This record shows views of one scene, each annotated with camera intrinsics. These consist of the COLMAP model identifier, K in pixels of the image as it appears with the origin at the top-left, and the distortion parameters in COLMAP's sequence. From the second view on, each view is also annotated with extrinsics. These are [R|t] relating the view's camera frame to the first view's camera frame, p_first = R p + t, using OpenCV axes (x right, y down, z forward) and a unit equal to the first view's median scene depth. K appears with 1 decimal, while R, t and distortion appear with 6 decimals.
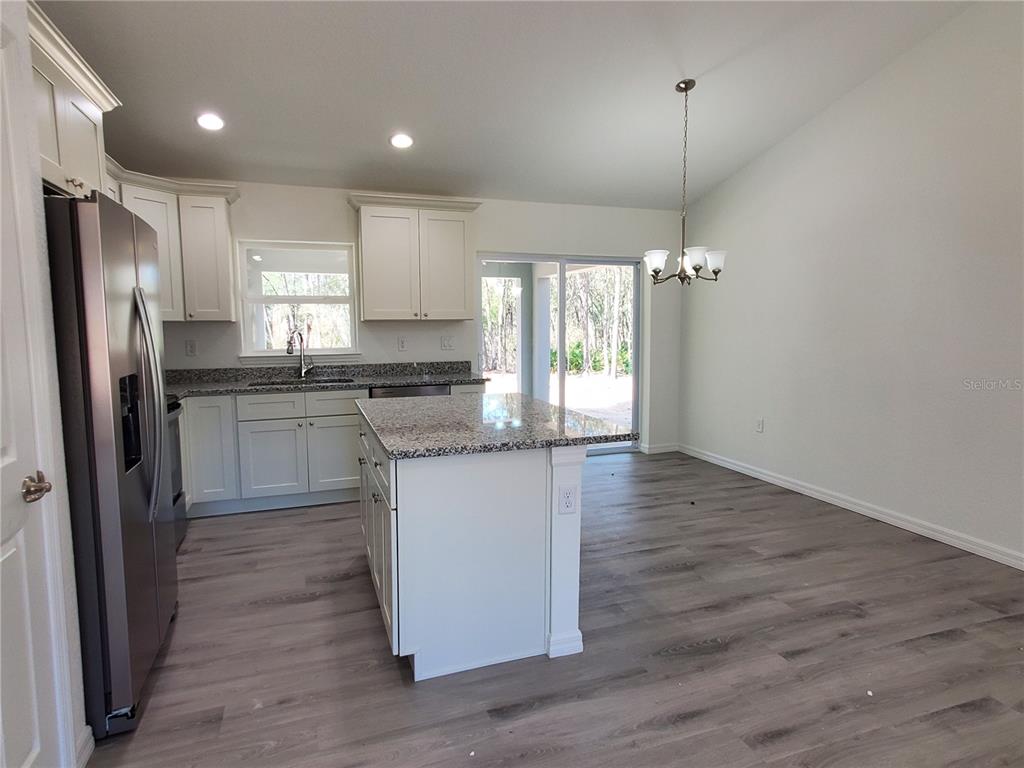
lens RADIAL K [[591.8, 0, 517.9], [0, 591.8, 383.6], [0, 0, 1]] dist [0.006528, 0.004012]
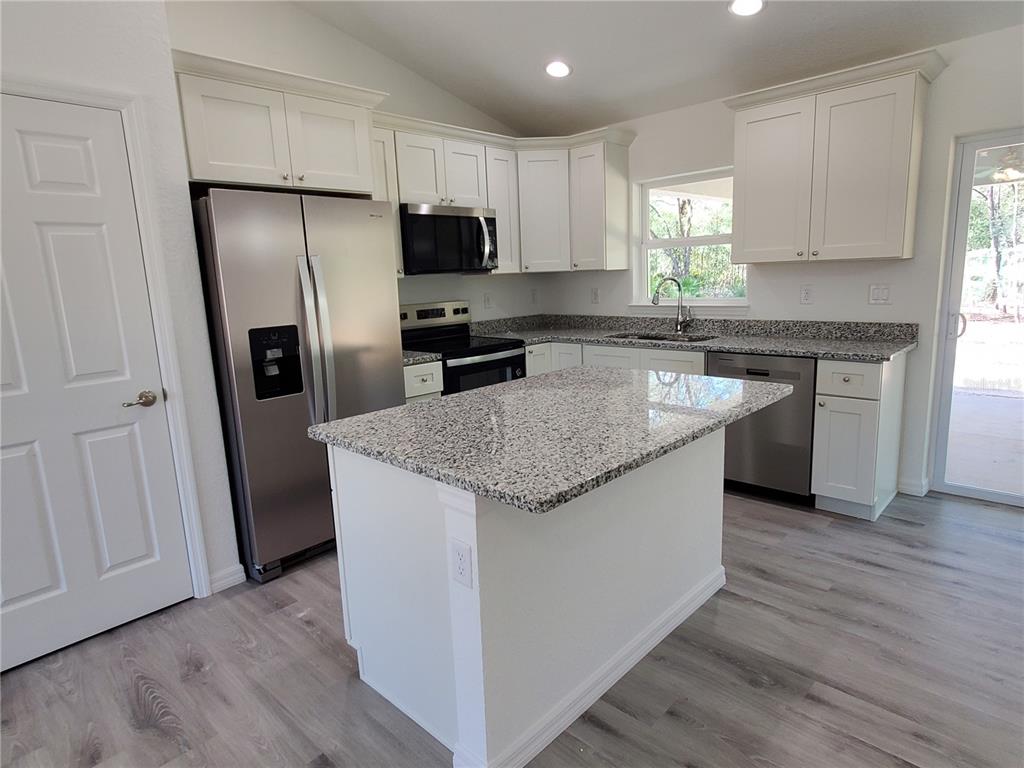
lens RADIAL K [[591.8, 0, 516.6], [0, 591.8, 381.6], [0, 0, 1]] dist [0.006528, 0.004012]
pose [[0.449859, 0.150445, -0.880337, 0.360874], [-0.057275, 0.988541, 0.139668, -0.051282], [0.891261, -0.012409, 0.453321, 0.426817]]
